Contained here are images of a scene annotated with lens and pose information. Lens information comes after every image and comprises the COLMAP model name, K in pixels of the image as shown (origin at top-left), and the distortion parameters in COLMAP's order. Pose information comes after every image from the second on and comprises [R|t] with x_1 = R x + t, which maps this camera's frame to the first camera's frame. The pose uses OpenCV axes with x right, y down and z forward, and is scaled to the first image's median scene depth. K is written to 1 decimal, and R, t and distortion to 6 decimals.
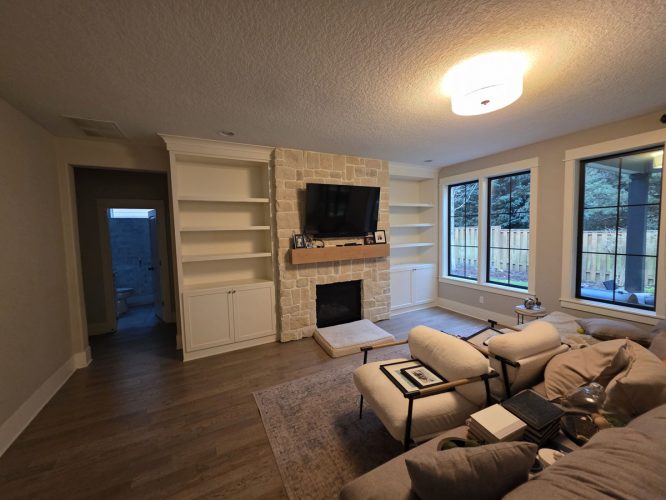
lens RADIAL K [[267.2, 0, 336.8], [0, 267.2, 247.4], [0, 0, 1]] dist [0.001014, 0.000286]
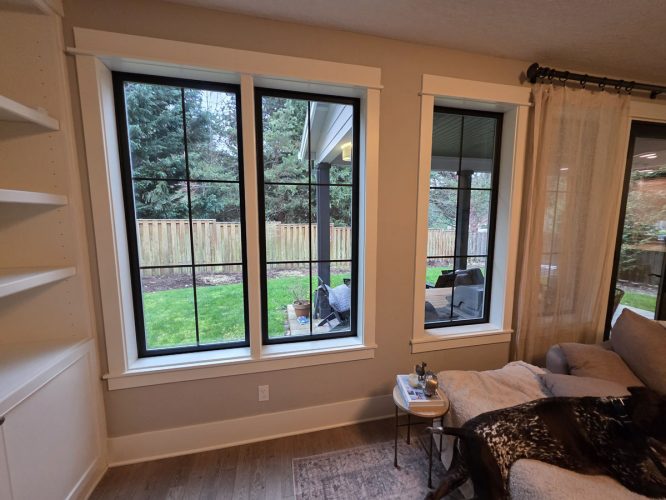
lens RADIAL K [[267.2, 0, 336.8], [0, 267.2, 247.4], [0, 0, 1]] dist [0.001014, 0.000286]
pose [[0.251285, -0.090558, 0.963668, 0.171214], [0.053527, 0.995390, 0.079582, -0.043942], [-0.966432, 0.031584, 0.254974, 0.676244]]
